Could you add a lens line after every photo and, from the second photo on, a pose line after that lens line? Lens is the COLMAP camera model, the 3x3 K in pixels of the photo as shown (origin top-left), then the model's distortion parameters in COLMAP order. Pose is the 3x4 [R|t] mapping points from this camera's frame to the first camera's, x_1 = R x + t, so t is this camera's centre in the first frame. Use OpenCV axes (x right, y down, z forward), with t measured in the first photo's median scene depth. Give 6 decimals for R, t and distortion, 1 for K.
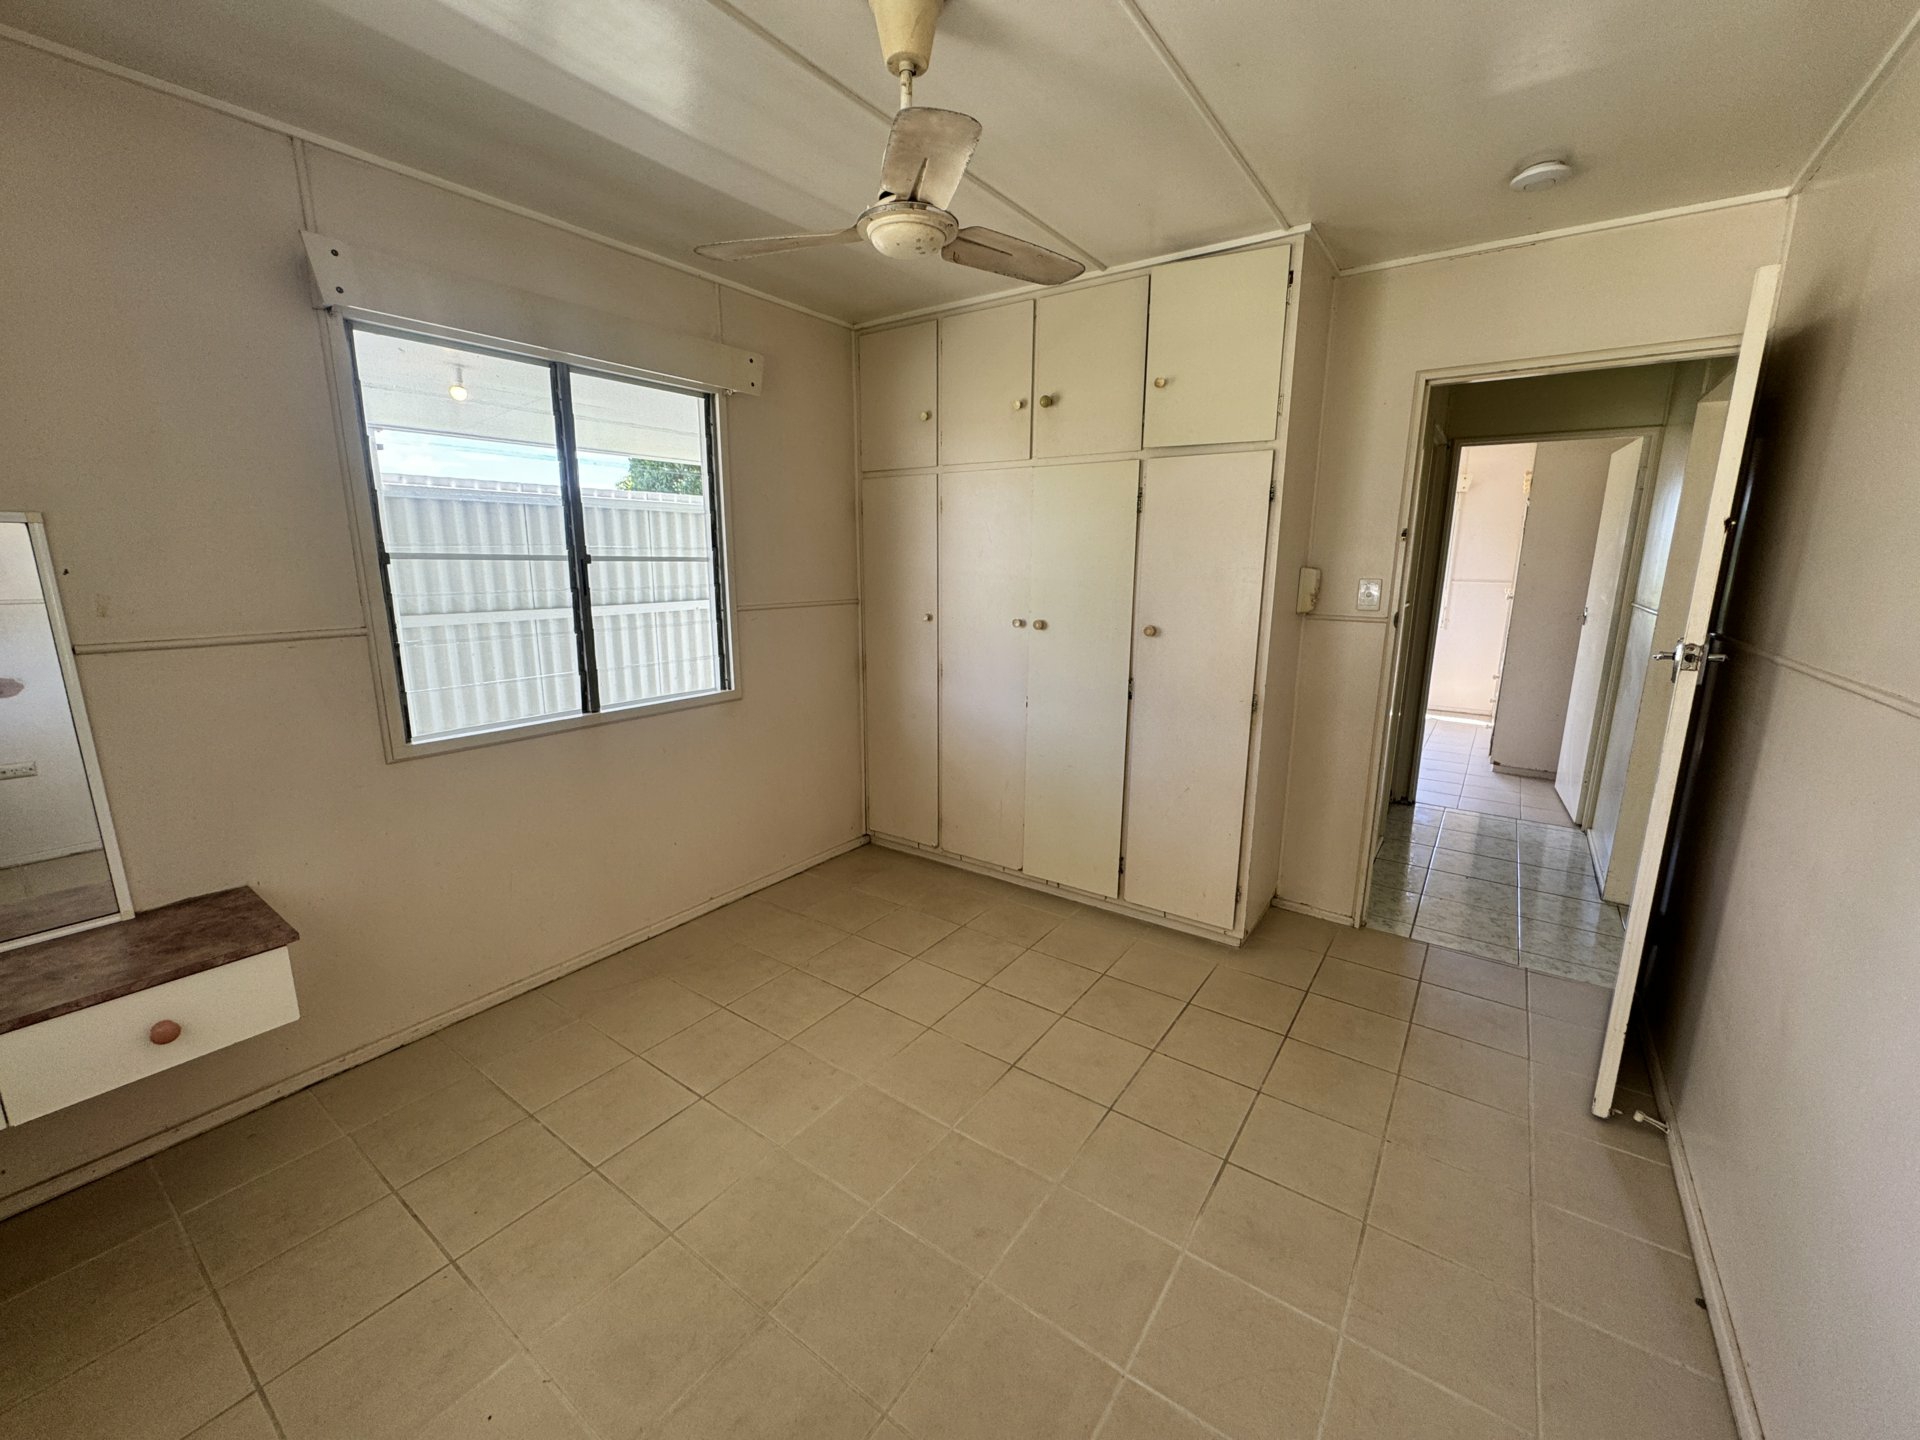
lens RADIAL K [[767.9, 0, 963.9], [0, 767.9, 715.7], [0, 0, 1]] dist [-0.000551, -0.000307]
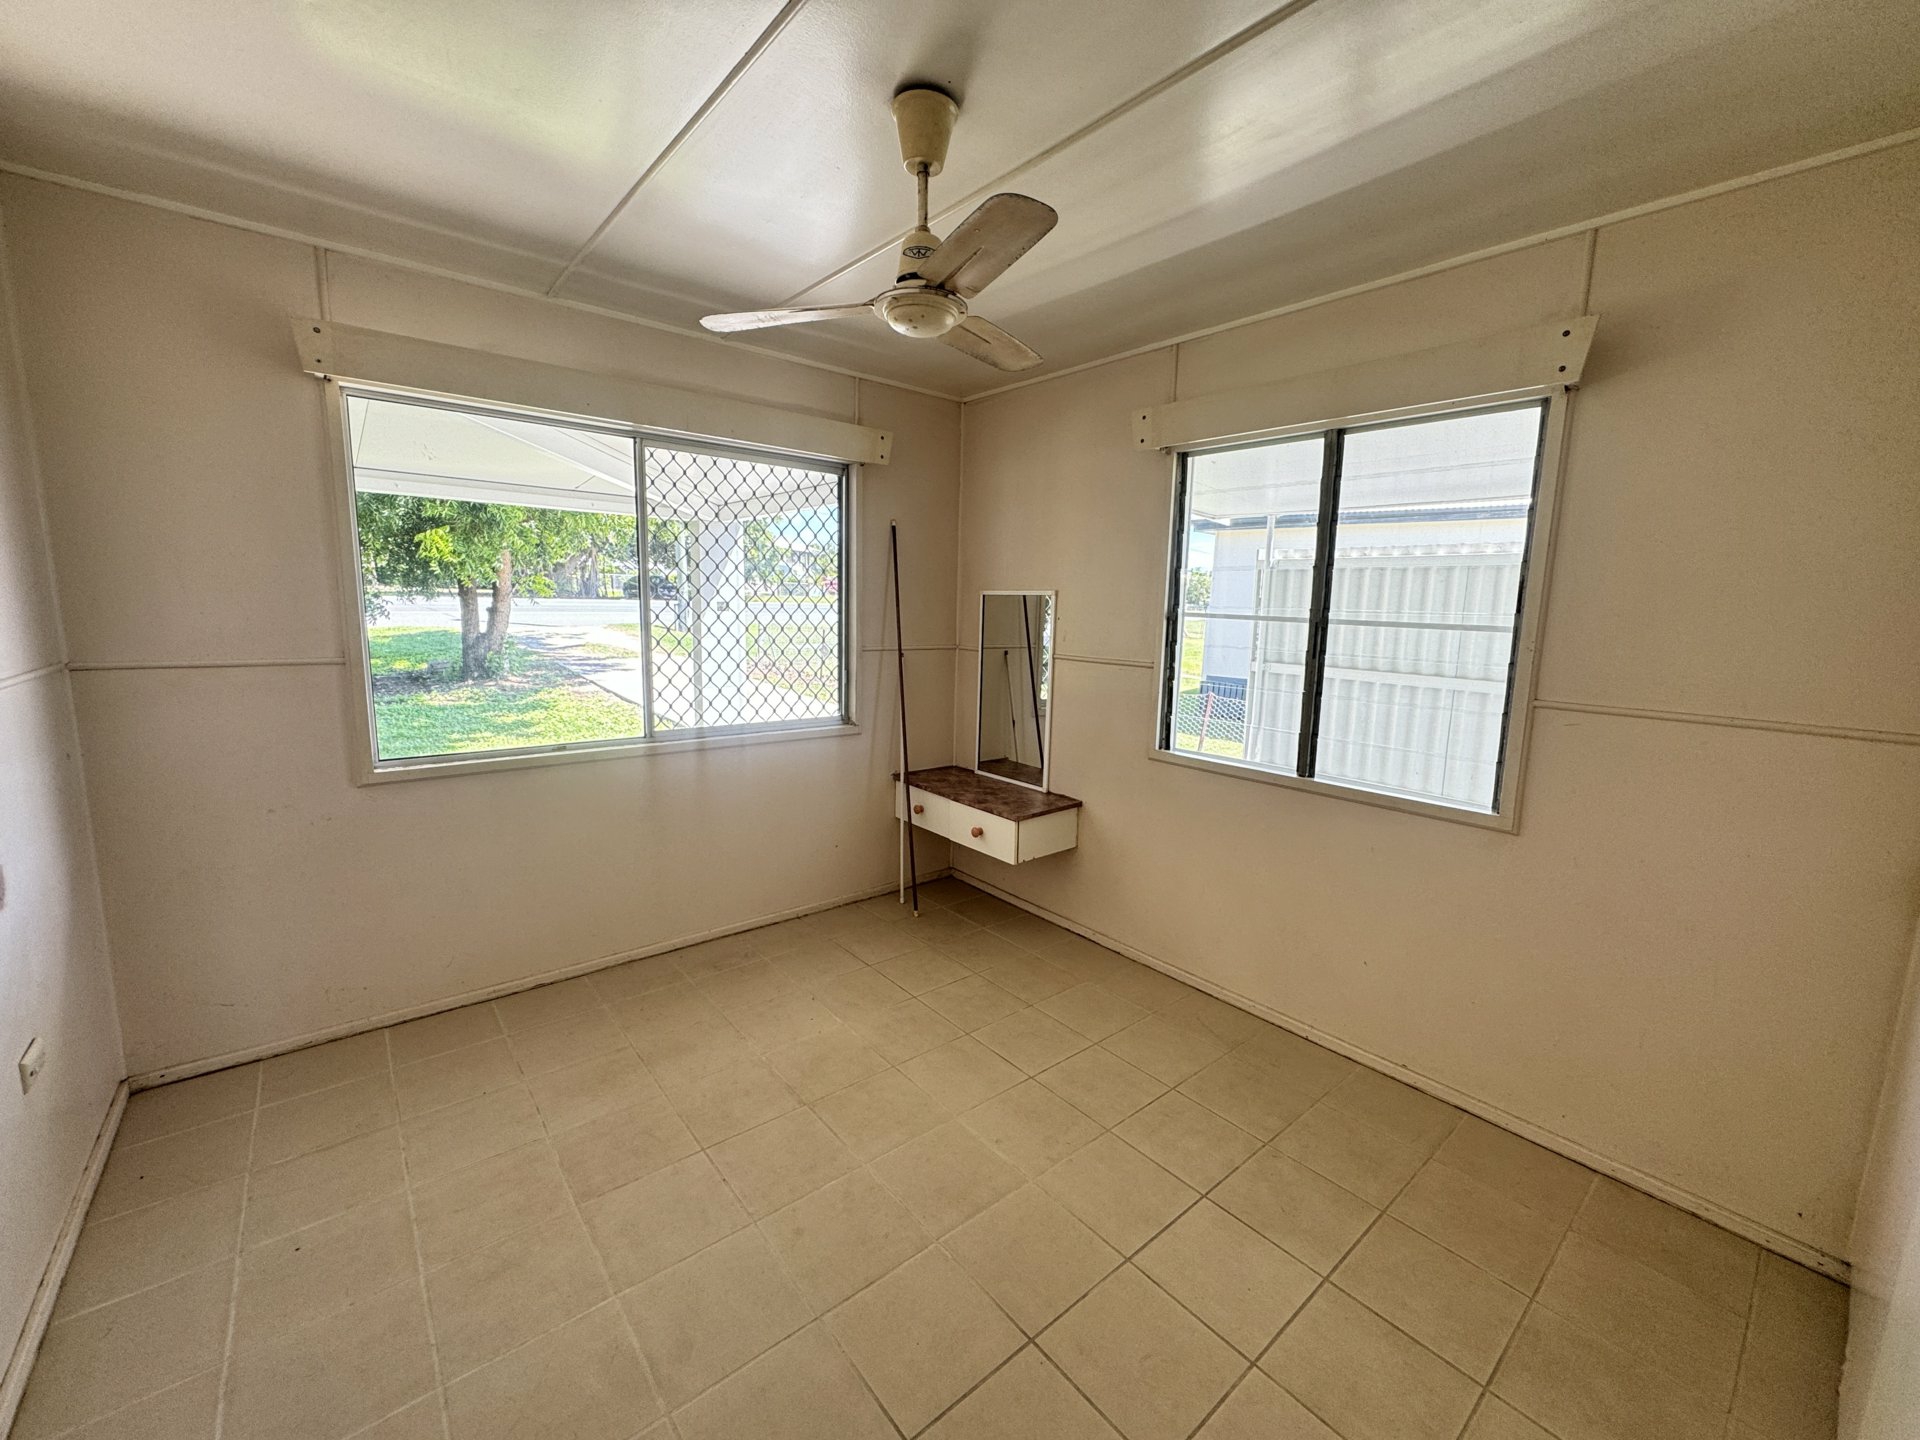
lens RADIAL K [[767.9, 0, 963.9], [0, 767.9, 715.7], [0, 0, 1]] dist [-0.000551, -0.000307]
pose [[-0.252097, 0.129500, -0.958998, 0.559600], [-0.225888, 0.955753, 0.188442, -0.166294], [0.940969, 0.264132, -0.211690, 0.785713]]
